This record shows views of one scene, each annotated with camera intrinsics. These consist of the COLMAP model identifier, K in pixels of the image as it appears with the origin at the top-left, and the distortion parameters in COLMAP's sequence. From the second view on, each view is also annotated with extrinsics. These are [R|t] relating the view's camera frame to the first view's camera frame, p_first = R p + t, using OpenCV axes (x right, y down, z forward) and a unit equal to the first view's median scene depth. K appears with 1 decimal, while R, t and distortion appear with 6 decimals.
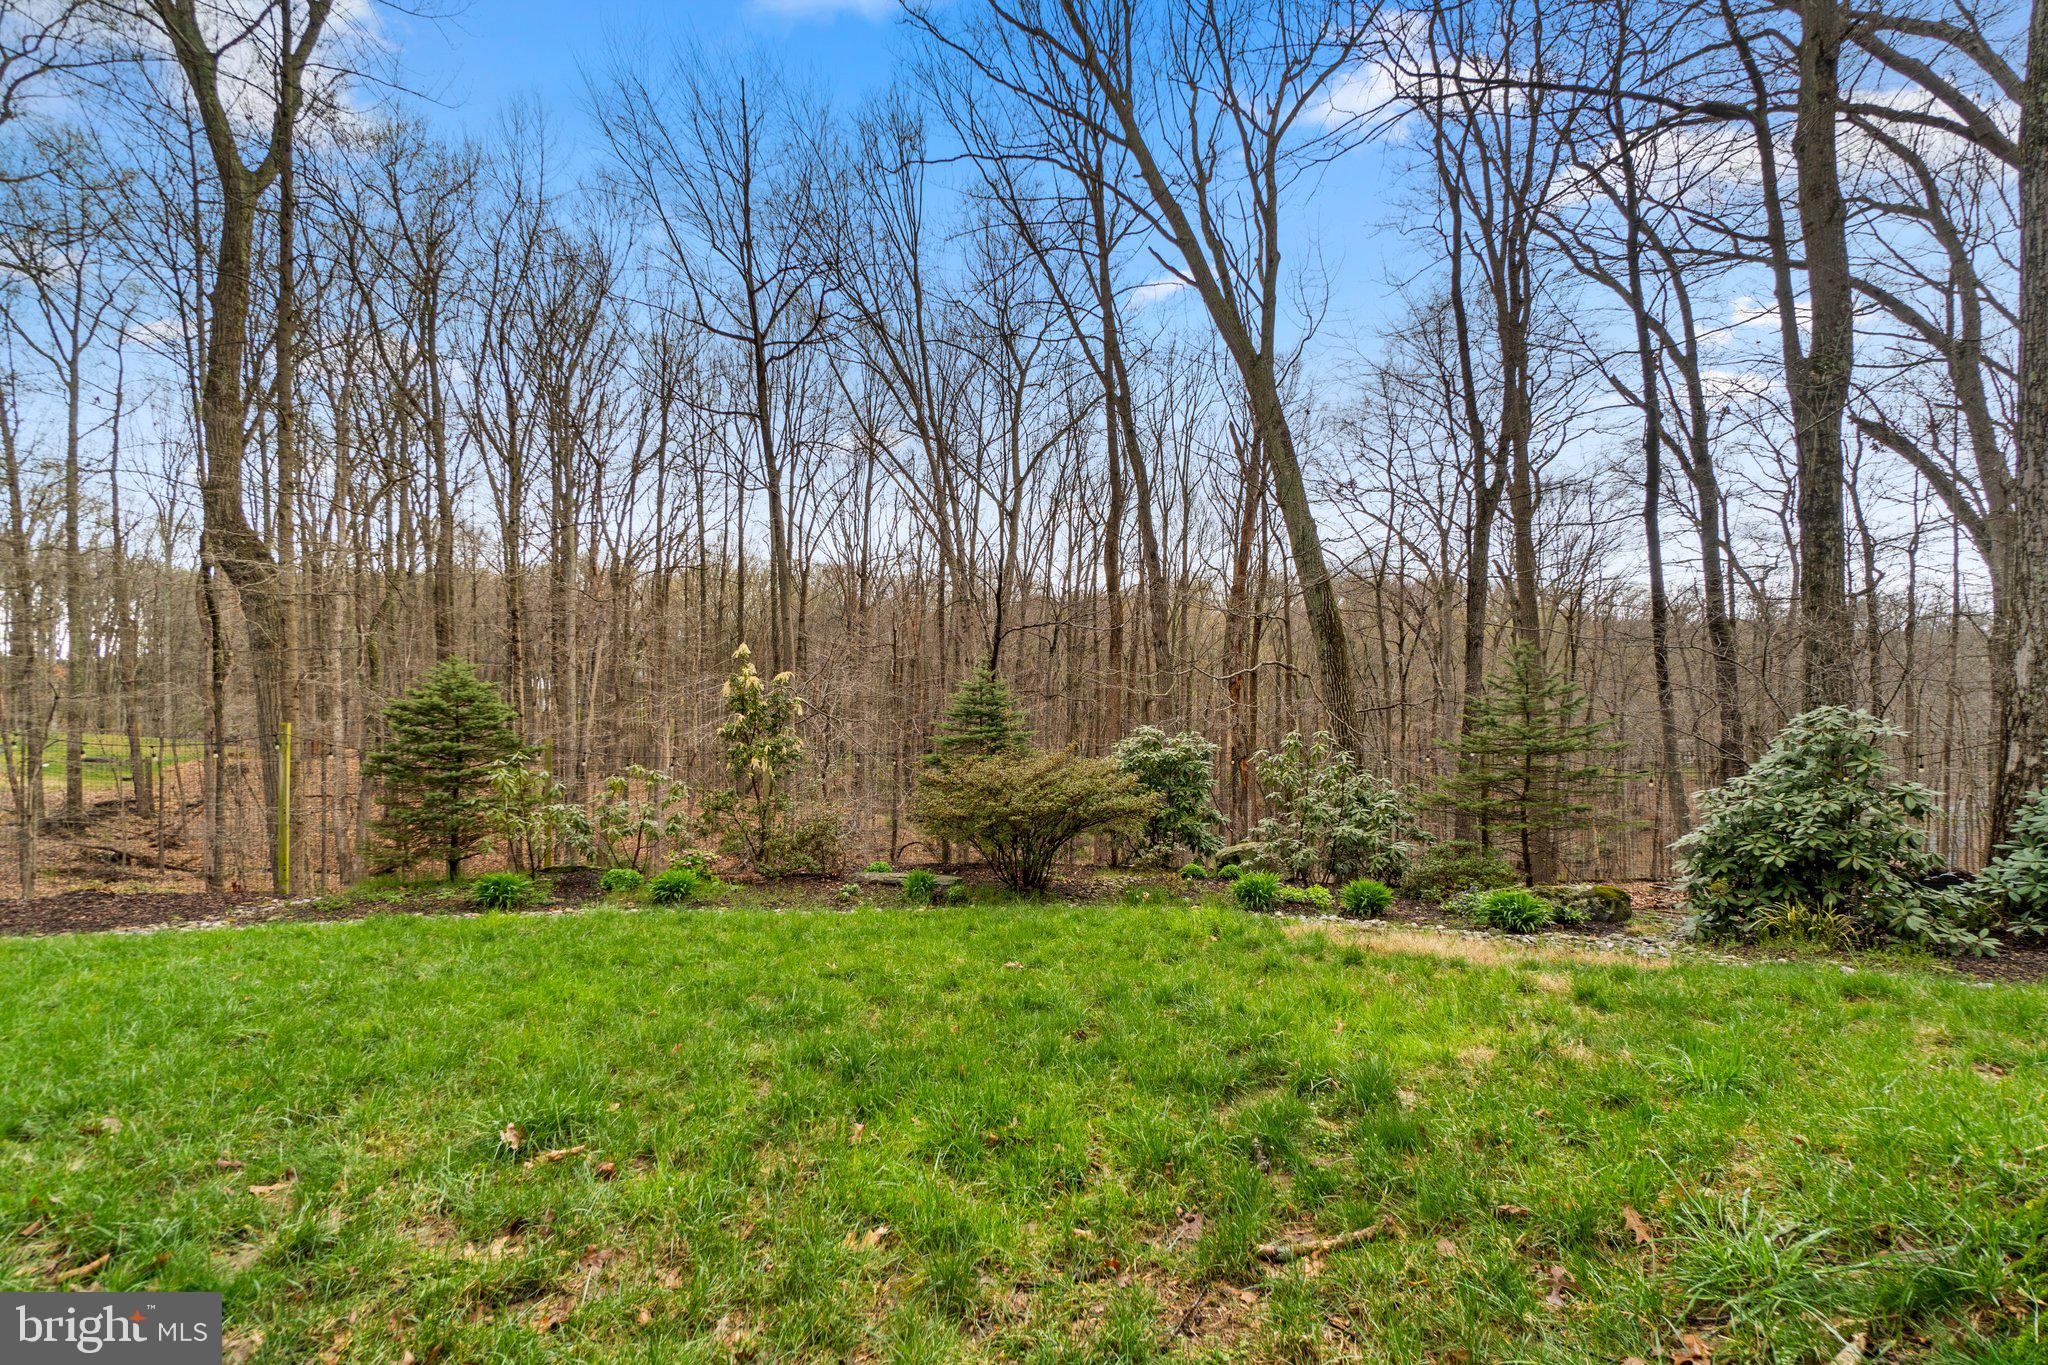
lens RADIAL K [[890.4, 0, 1014.3], [0, 890.4, 723.8], [0, 0, 1]] dist [-0.007825, 0.002797]
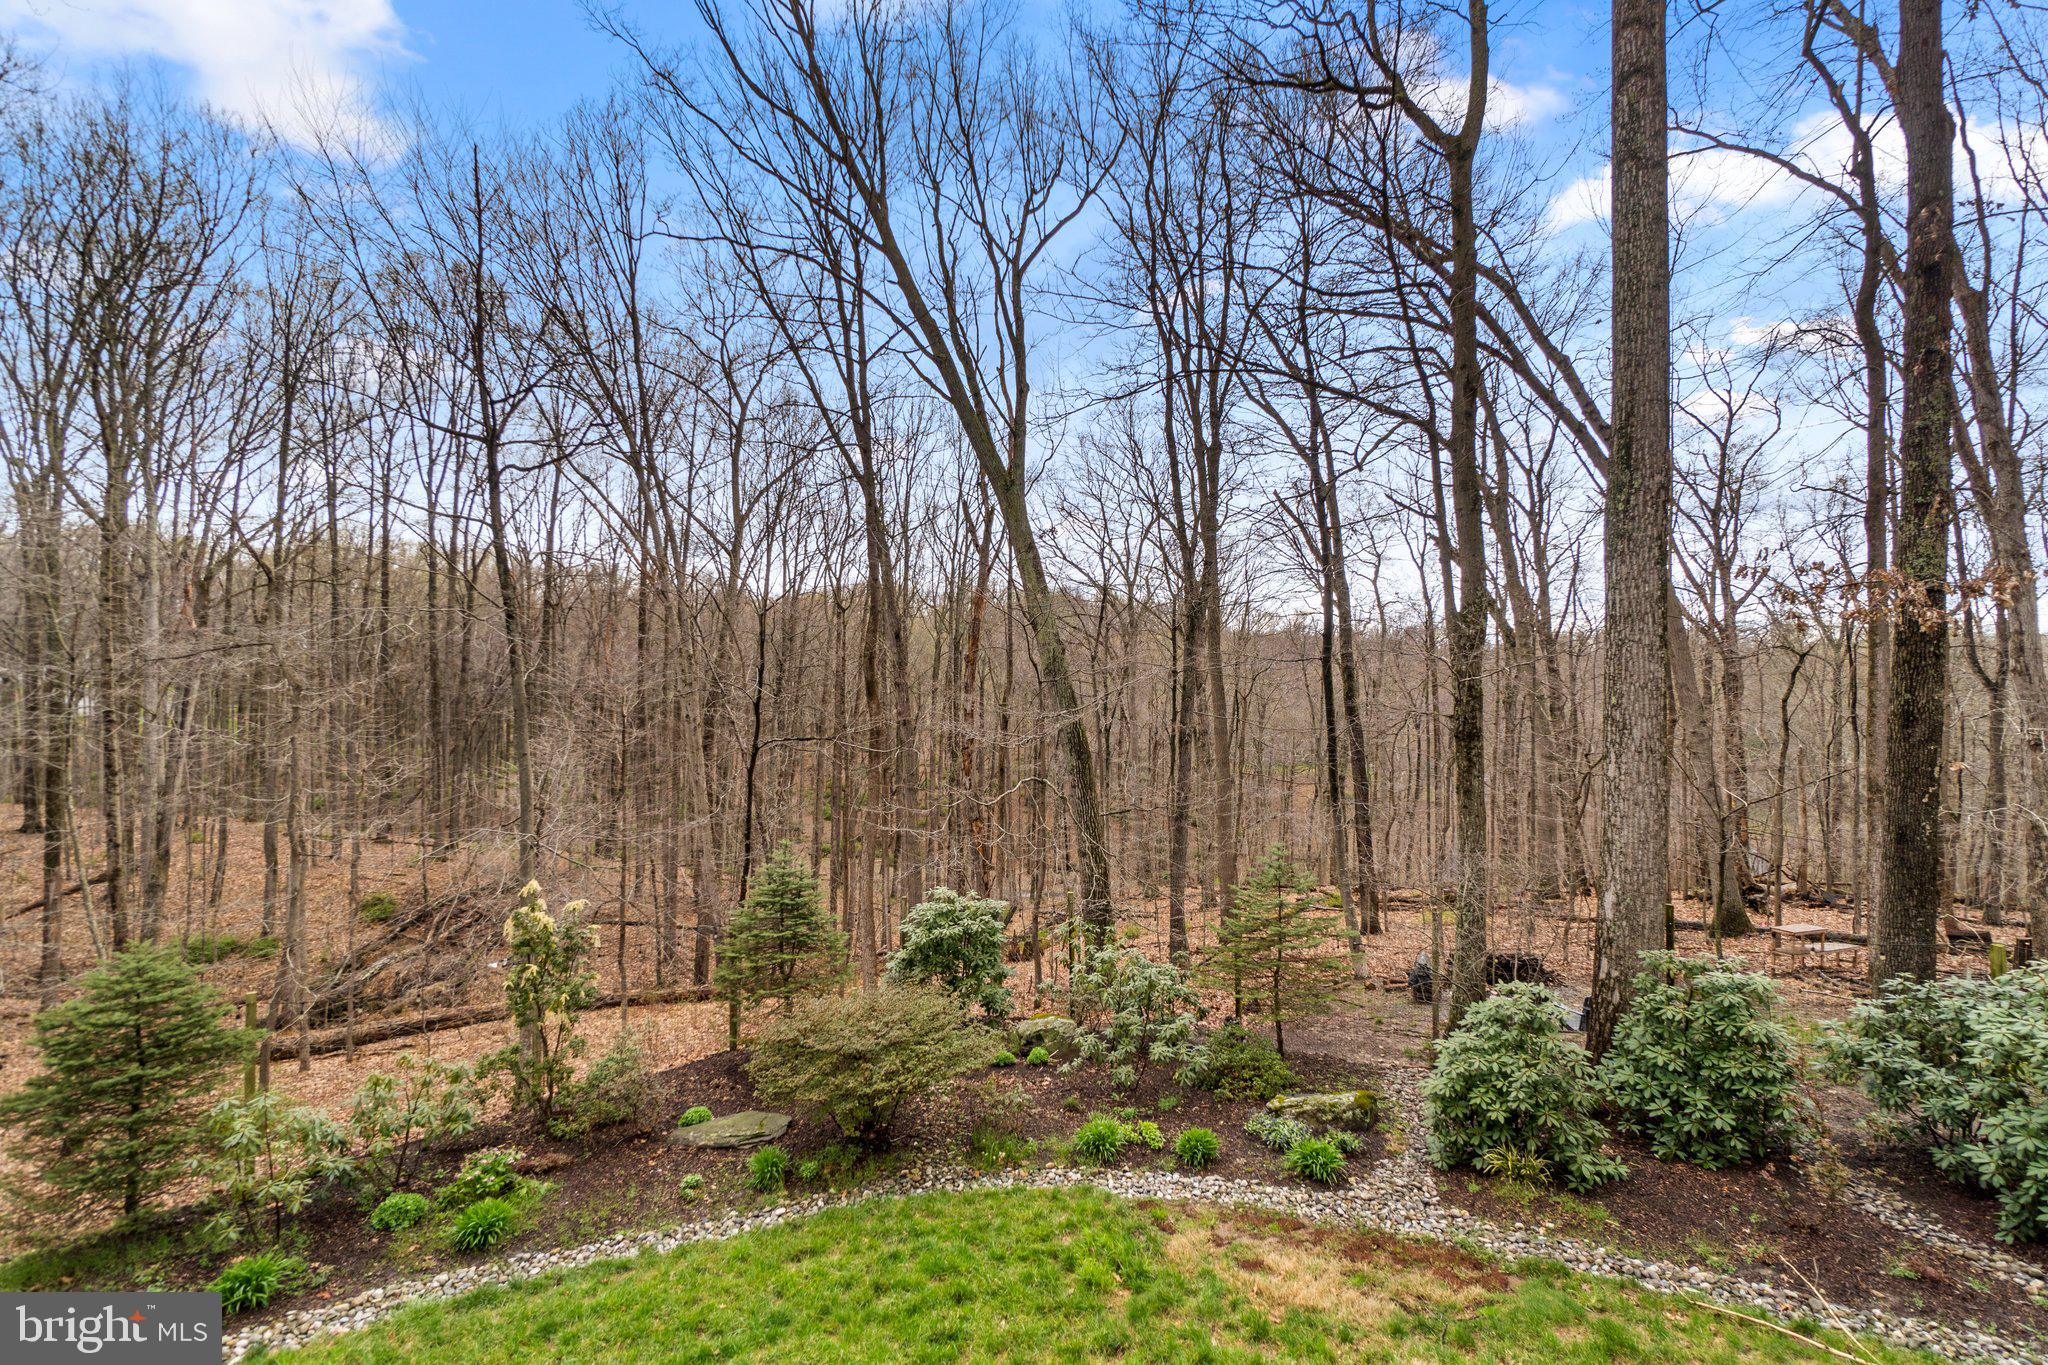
lens RADIAL K [[890.4, 0, 1016.8], [0, 890.4, 695.0], [0, 0, 1]] dist [-0.007825, 0.002797]
pose [[0.940109, 0.005137, 0.340836, -0.073391], [0.000716, 0.999854, -0.017044, -0.123975], [-0.340874, 0.016268, 0.939968, -0.001749]]
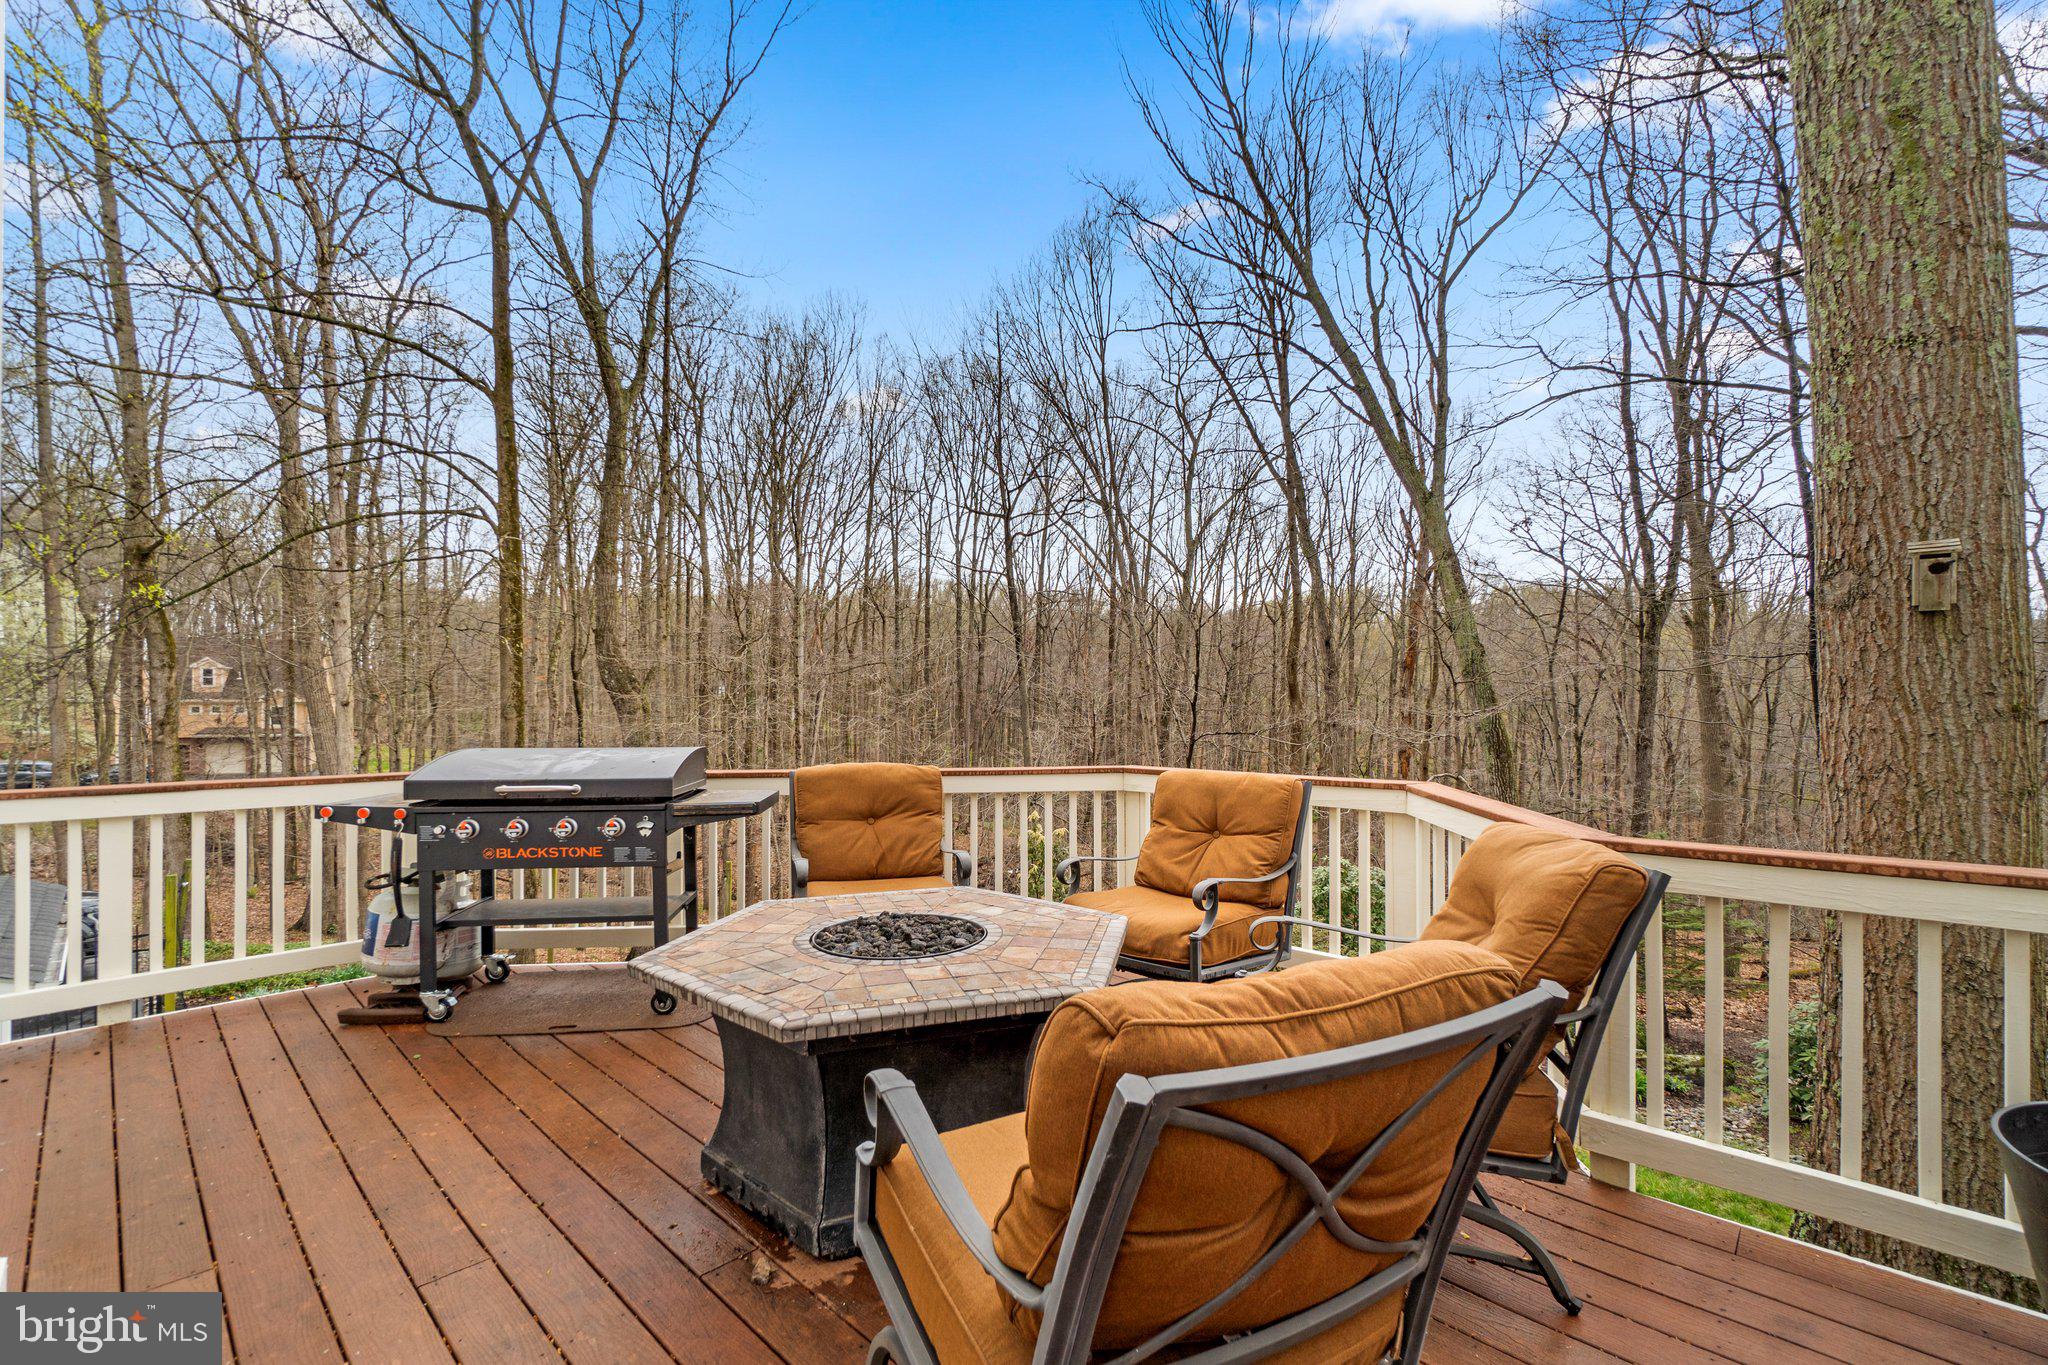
lens RADIAL K [[890.4, 0, 1010.8], [0, 890.4, 703.5], [0, 0, 1]] dist [-0.007825, 0.002797]
pose [[0.985795, 0.005258, -0.167869, -0.053521], [-0.008107, 0.999834, -0.016288, -0.112080], [0.167755, 0.017417, 0.985675, -0.176211]]
